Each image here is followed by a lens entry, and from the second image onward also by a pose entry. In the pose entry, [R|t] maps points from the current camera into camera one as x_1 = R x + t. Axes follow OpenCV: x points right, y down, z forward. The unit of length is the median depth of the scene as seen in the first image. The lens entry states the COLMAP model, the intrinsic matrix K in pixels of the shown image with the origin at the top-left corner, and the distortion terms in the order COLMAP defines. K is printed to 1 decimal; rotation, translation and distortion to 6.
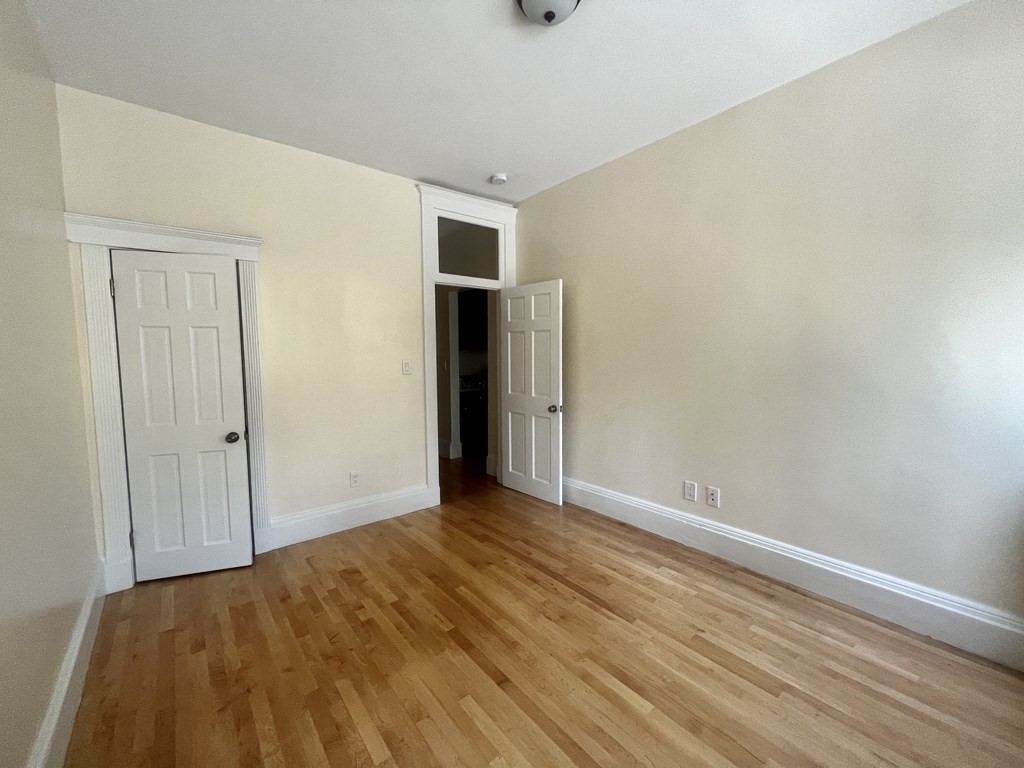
lens RADIAL K [[419.1, 0, 512.0], [0, 419.1, 384.0], [0, 0, 1]] dist [-0.000172, 0.000156]
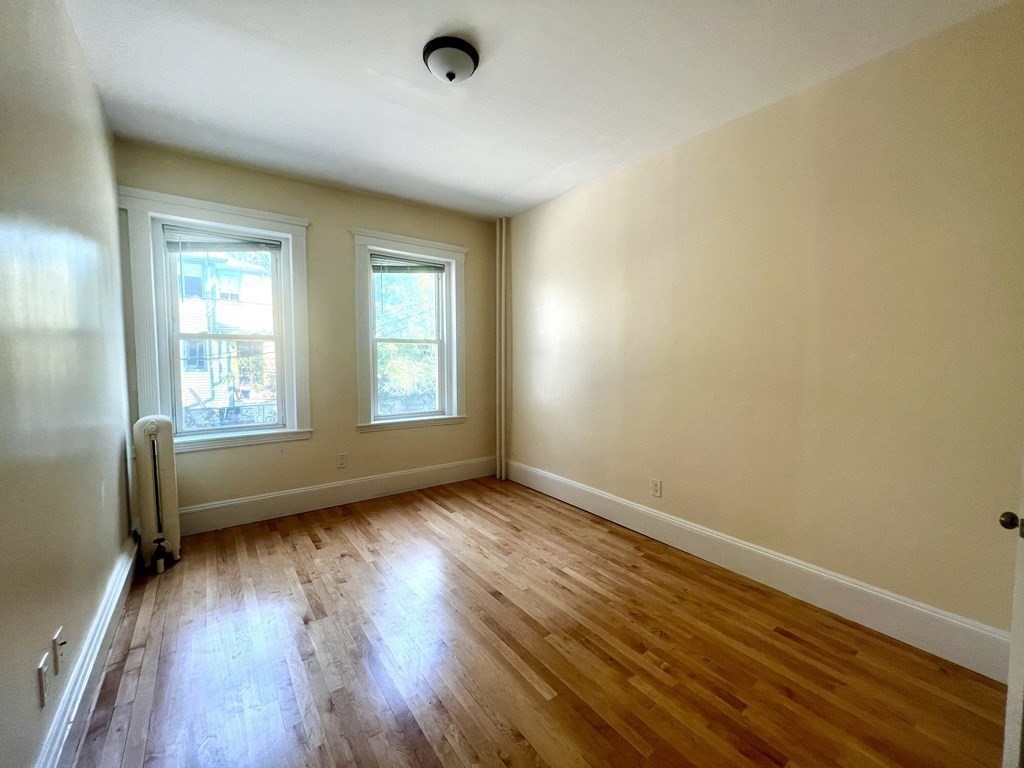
lens RADIAL K [[419.1, 0, 512.0], [0, 419.1, 384.0], [0, 0, 1]] dist [-0.000172, 0.000156]
pose [[-0.998916, 0.011536, 0.045092, -0.112812], [0.017244, 0.991584, 0.128314, -0.129689], [-0.043232, 0.128953, -0.990708, 1.874686]]
